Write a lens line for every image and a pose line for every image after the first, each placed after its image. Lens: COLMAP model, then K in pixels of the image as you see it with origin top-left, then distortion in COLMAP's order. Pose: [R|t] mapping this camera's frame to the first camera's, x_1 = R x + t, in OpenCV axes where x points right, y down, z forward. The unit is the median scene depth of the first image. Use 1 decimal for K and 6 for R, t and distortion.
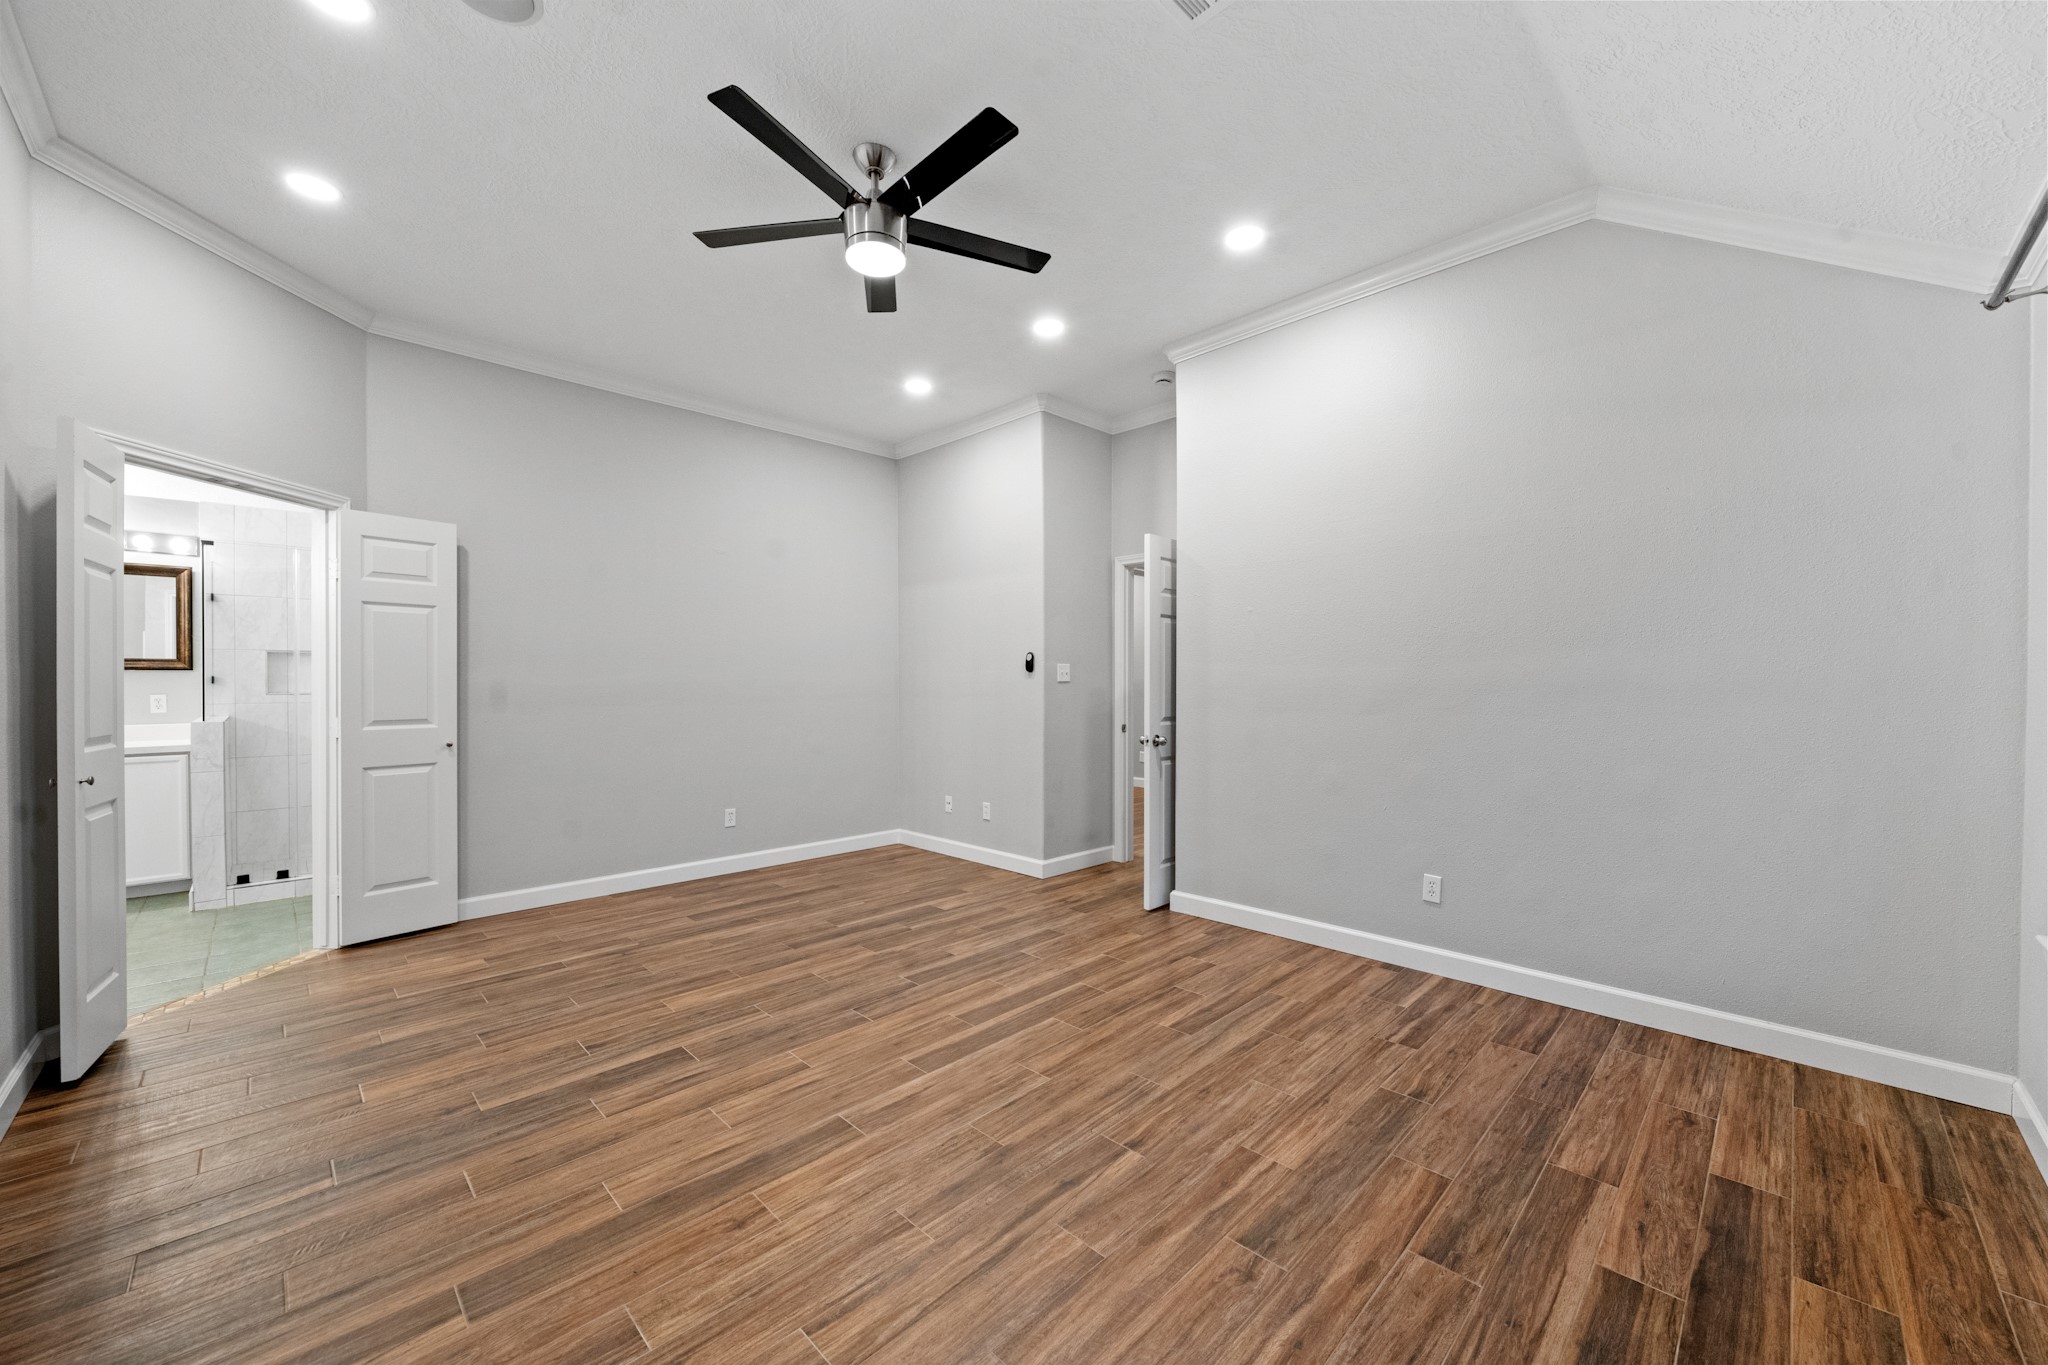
lens RADIAL K [[780.0, 0, 1026.9], [0, 780.0, 687.7], [0, 0, 1]] dist [-0.002891, -0.000211]
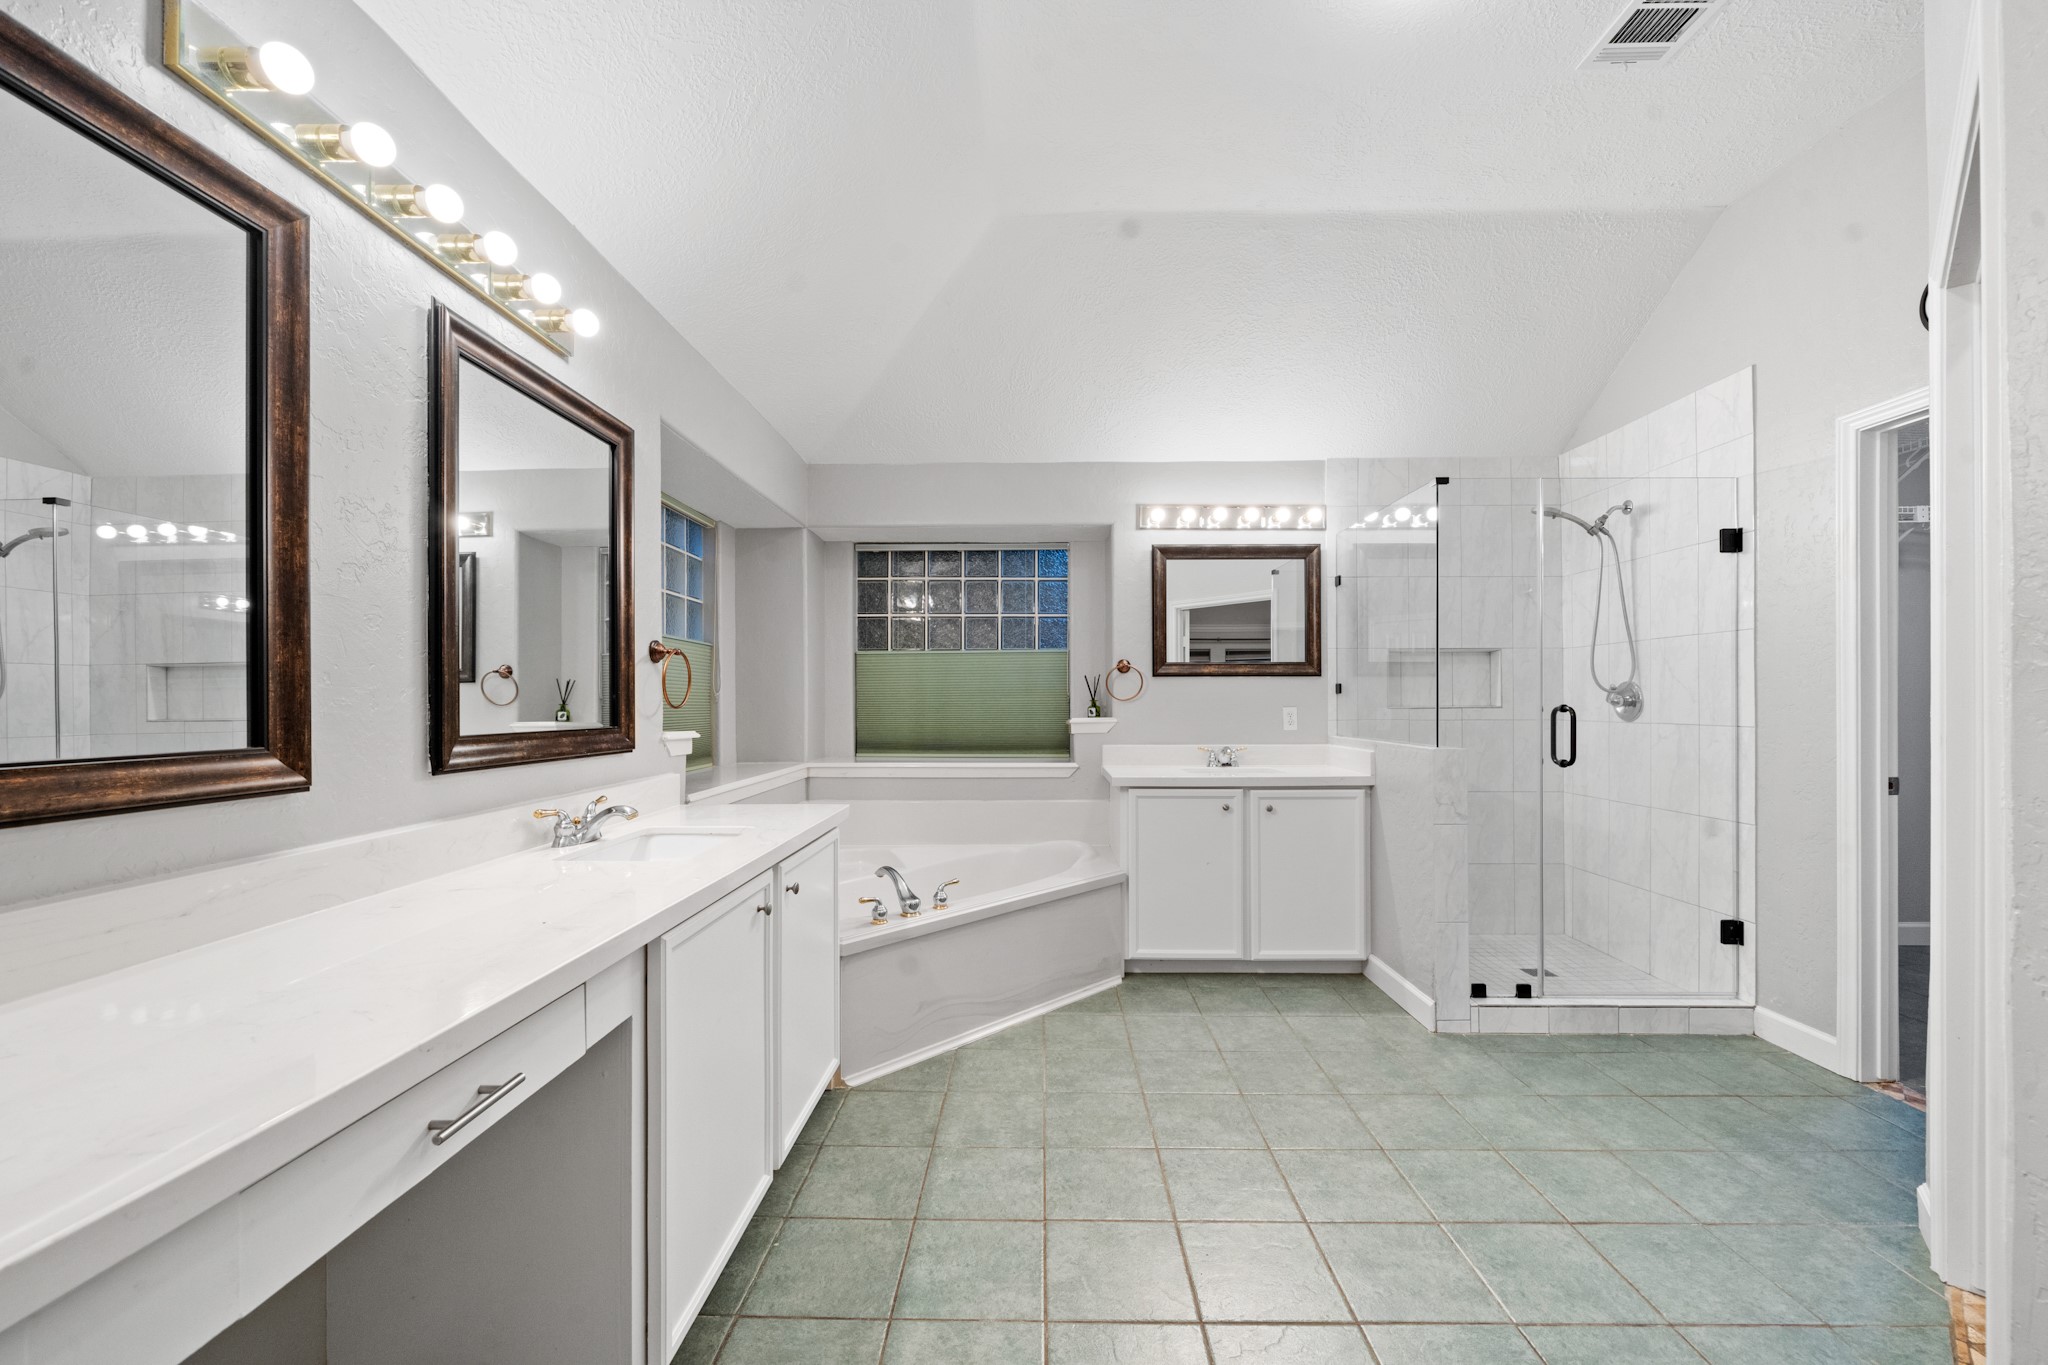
lens RADIAL K [[811.4, 0, 1025.2], [0, 811.4, 692.6], [0, 0, 1]] dist [0.000131, -0.000036]
pose [[0.699792, -0.005918, -0.714322, -0.999018], [-0.002876, 0.999934, -0.011101, 0.005262], [0.714341, 0.009823, 0.699729, 0.313865]]
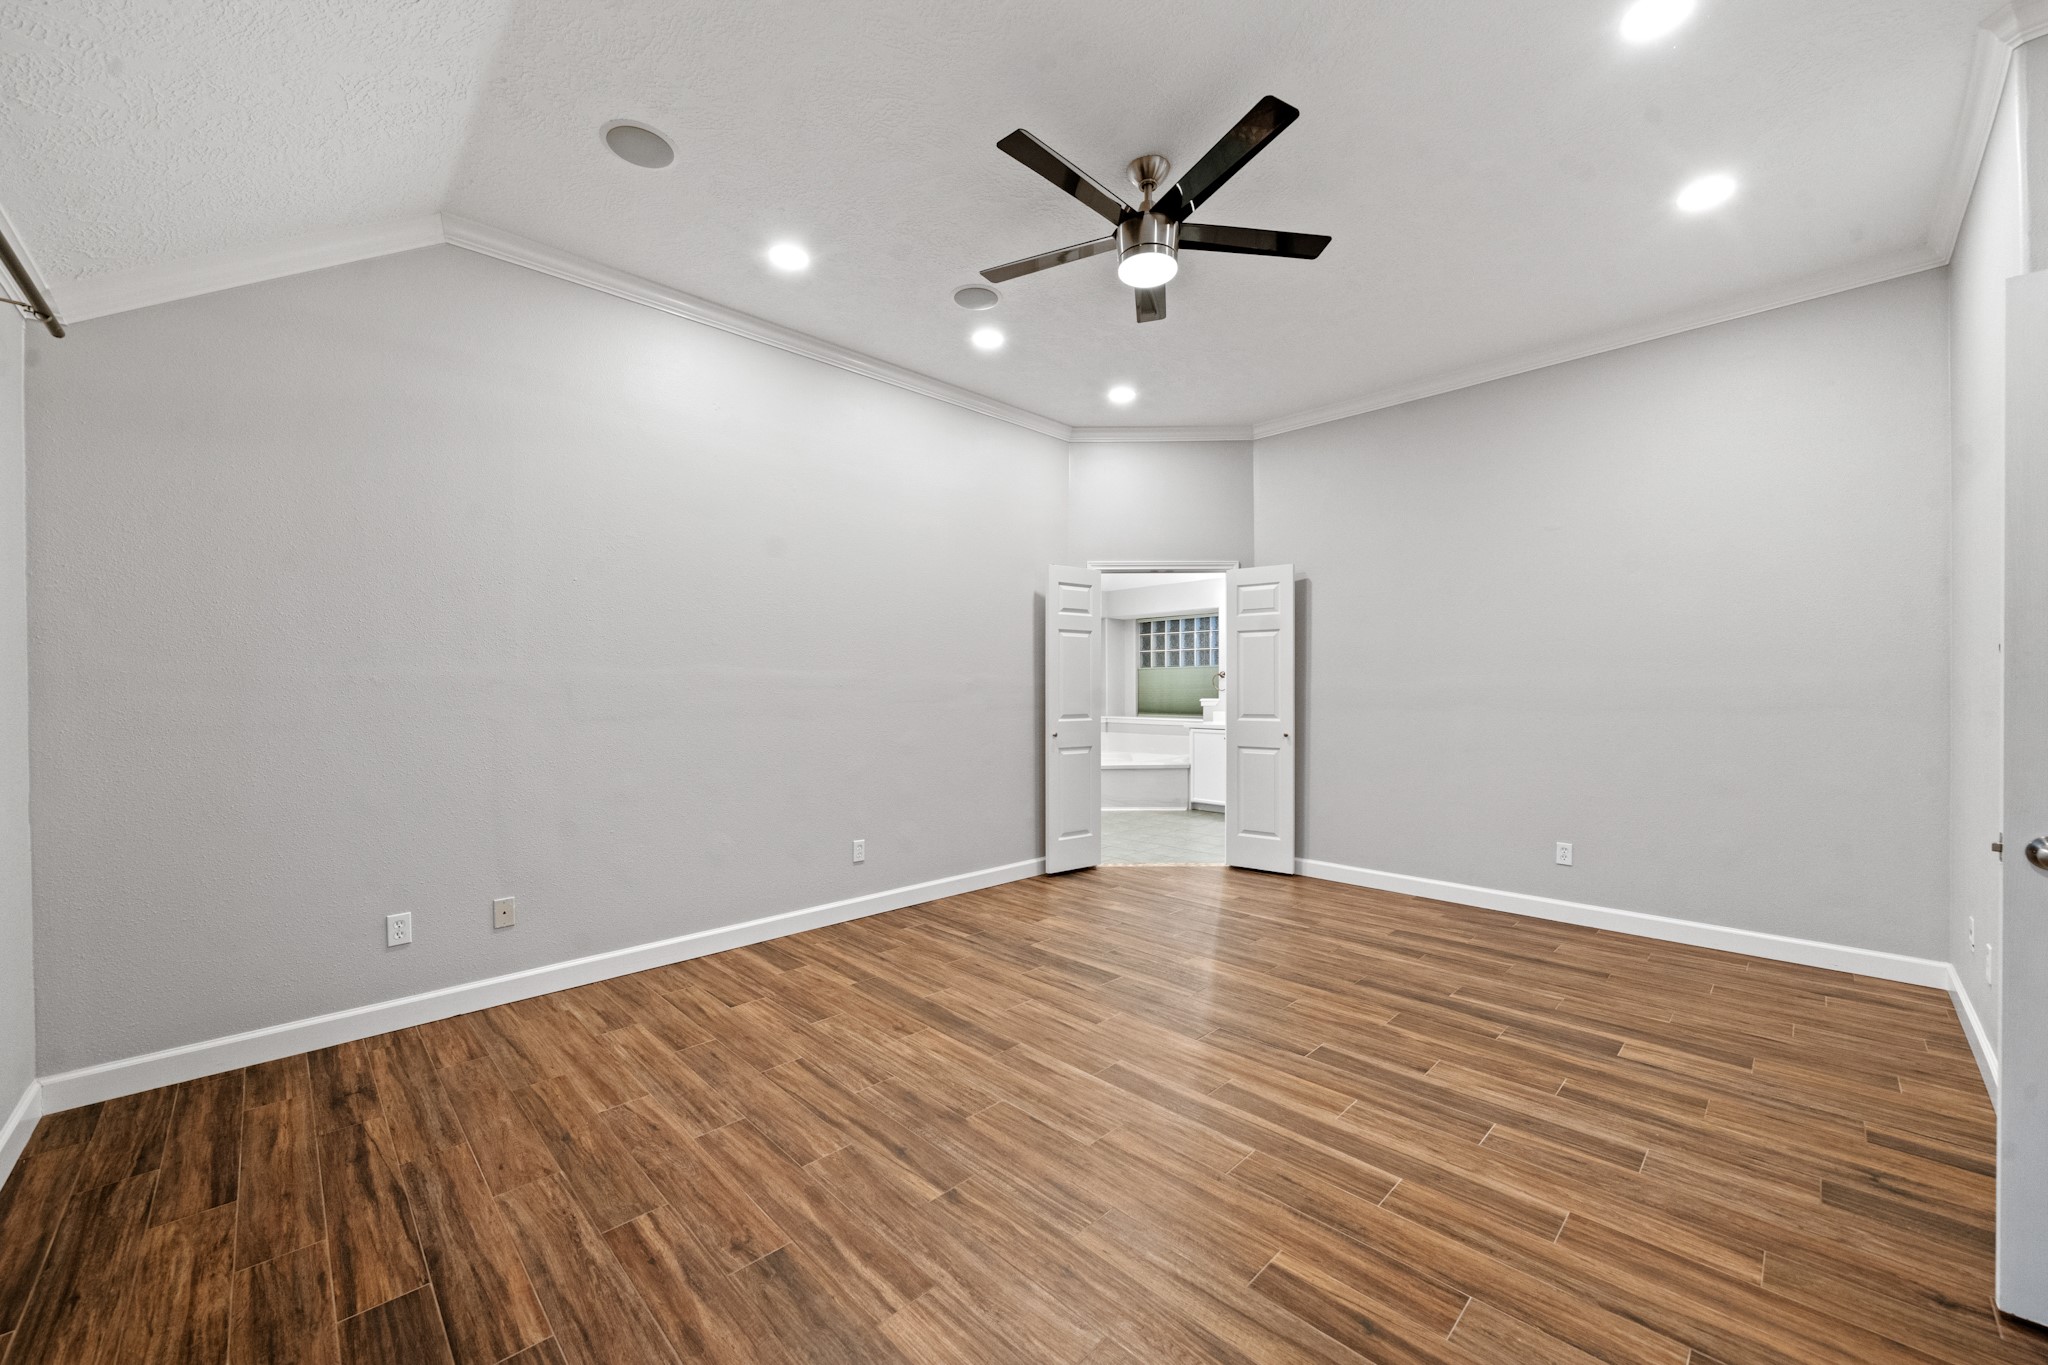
lens RADIAL K [[780.0, 0, 1026.9], [0, 780.0, 687.7], [0, 0, 1]] dist [-0.002891, -0.000211]
pose [[-0.012926, 0.001159, -0.999916, 0.637778], [-0.001900, 0.999997, 0.001184, -0.007012], [0.999915, 0.001915, -0.012923, 0.666765]]
